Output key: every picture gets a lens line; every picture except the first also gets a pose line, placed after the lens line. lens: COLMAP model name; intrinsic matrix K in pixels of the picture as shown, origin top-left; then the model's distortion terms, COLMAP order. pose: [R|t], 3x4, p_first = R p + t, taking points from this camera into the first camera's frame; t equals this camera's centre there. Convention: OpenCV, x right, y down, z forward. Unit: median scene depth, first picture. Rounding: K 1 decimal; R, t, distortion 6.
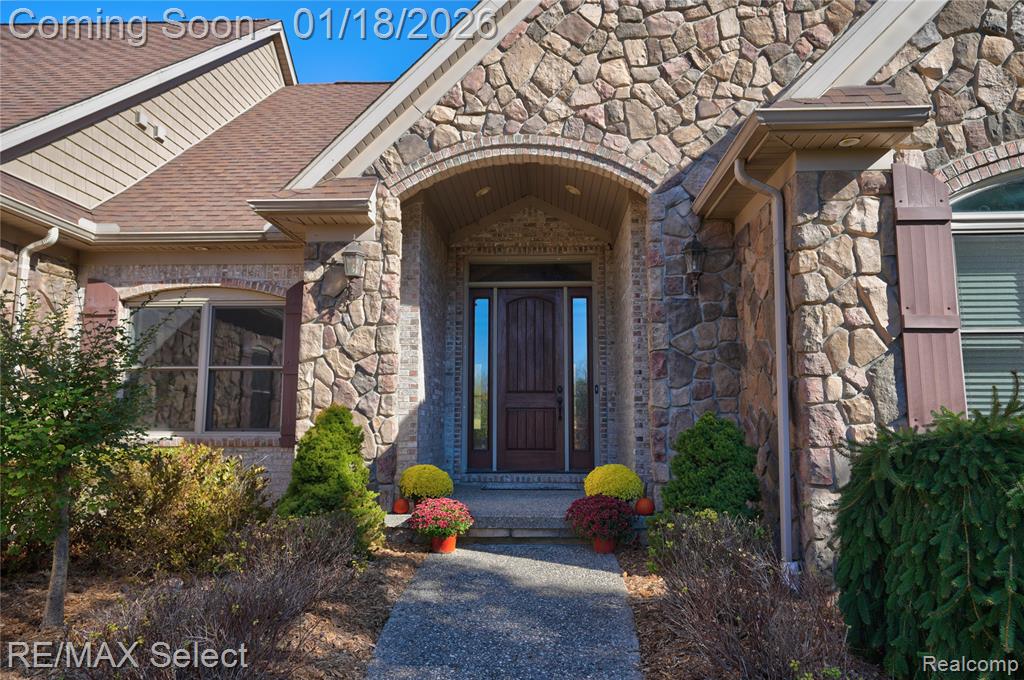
lens RADIAL K [[677.9, 0, 516.2], [0, 677.9, 340.5], [0, 0, 1]] dist [-0.001198, 0.000028]
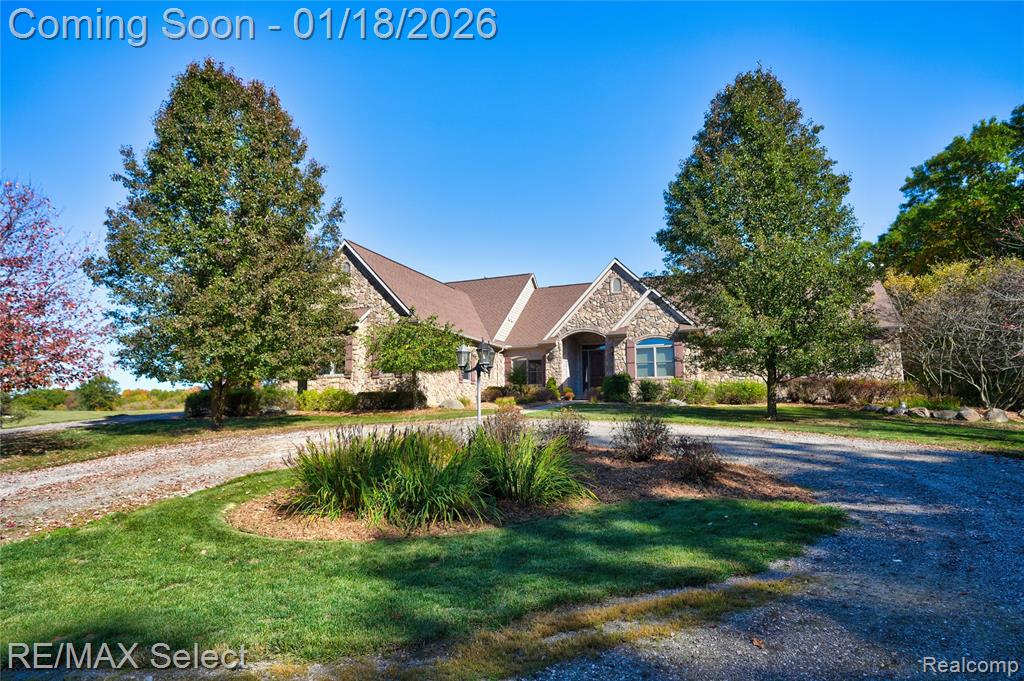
lens RADIAL K [[560.8, 0, 515.4], [0, 560.8, 335.2], [0, 0, 1]] dist [0.027902, 0.000094]
pose [[0.943603, -0.055845, -0.326335, 0.975686], [0.047853, 0.998326, -0.032475, -0.120293], [0.327602, 0.015027, 0.944696, -3.473912]]
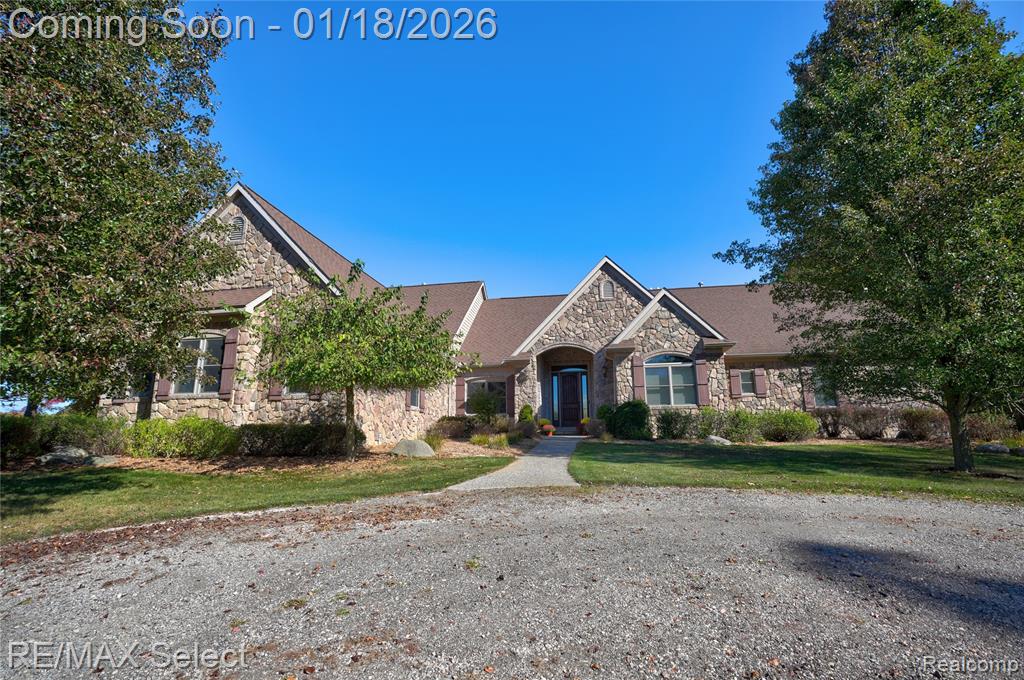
lens RADIAL K [[480.1, 0, 512.5], [0, 480.1, 339.8], [0, 0, 1]] dist [-0.031310, 0.000229]
pose [[0.991493, -0.037360, -0.124681, 0.063914], [0.026279, 0.995652, -0.089362, -0.049360], [0.127478, 0.085326, 0.988164, -2.047907]]
